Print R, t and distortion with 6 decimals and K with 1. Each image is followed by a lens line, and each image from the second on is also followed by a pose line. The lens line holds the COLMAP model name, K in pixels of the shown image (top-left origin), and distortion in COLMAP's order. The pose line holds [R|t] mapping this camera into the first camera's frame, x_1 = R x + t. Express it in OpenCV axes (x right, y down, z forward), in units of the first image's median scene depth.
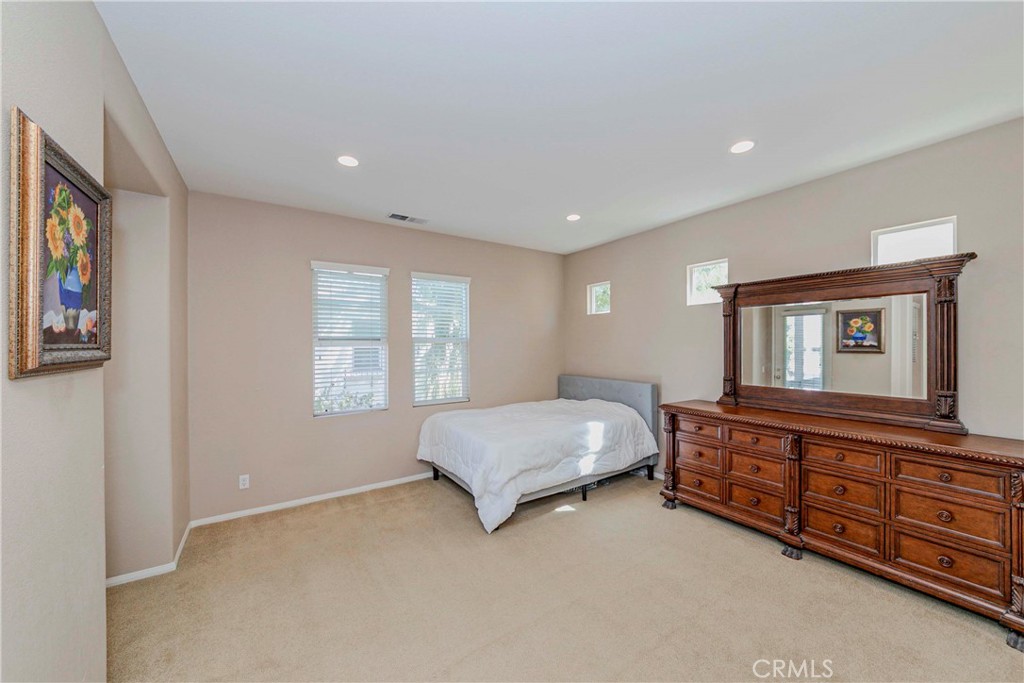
lens RADIAL K [[368.1, 0, 508.7], [0, 368.1, 343.3], [0, 0, 1]] dist [-0.013505, -0.000111]
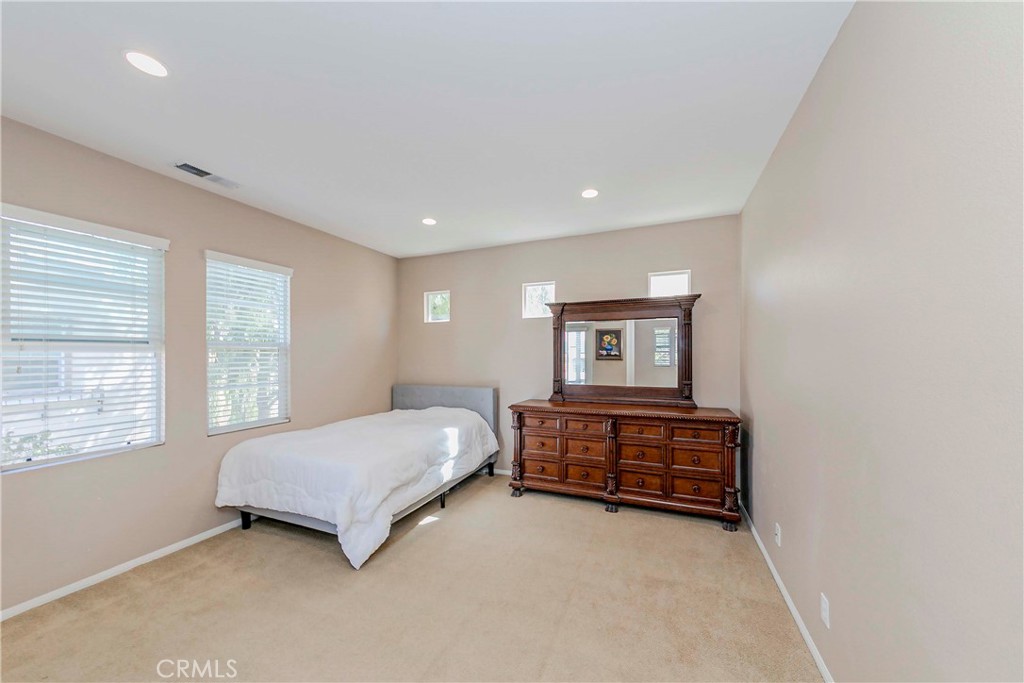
lens RADIAL K [[363.2, 0, 516.1], [0, 363.2, 354.6], [0, 0, 1]] dist [0.000144, -0.000102]
pose [[0.827911, 0.002125, 0.560855, -0.198877], [-0.002263, 0.999997, -0.000448, 0.013462], [-0.560854, -0.000898, 0.827914, 0.077668]]
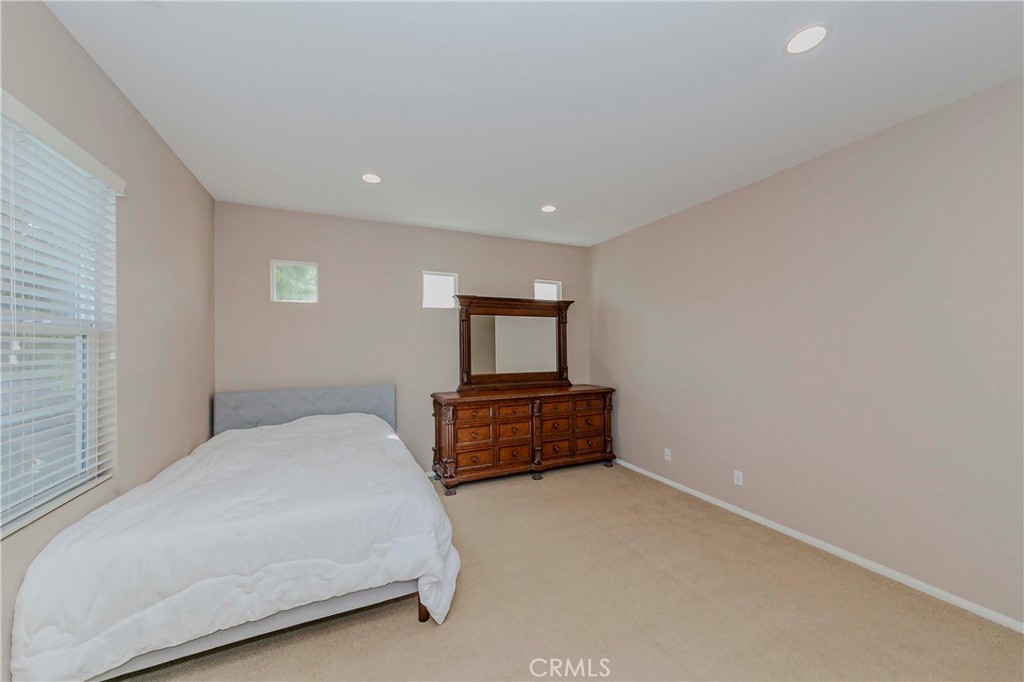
lens RADIAL K [[358.8, 0, 508.3], [0, 358.8, 340.9], [0, 0, 1]] dist [-0.001261, -0.000033]
pose [[0.163664, 0.018022, 0.986352, -0.602169], [0.001592, 0.999827, -0.018532, 0.018558], [-0.986515, 0.004603, 0.163607, 0.682506]]
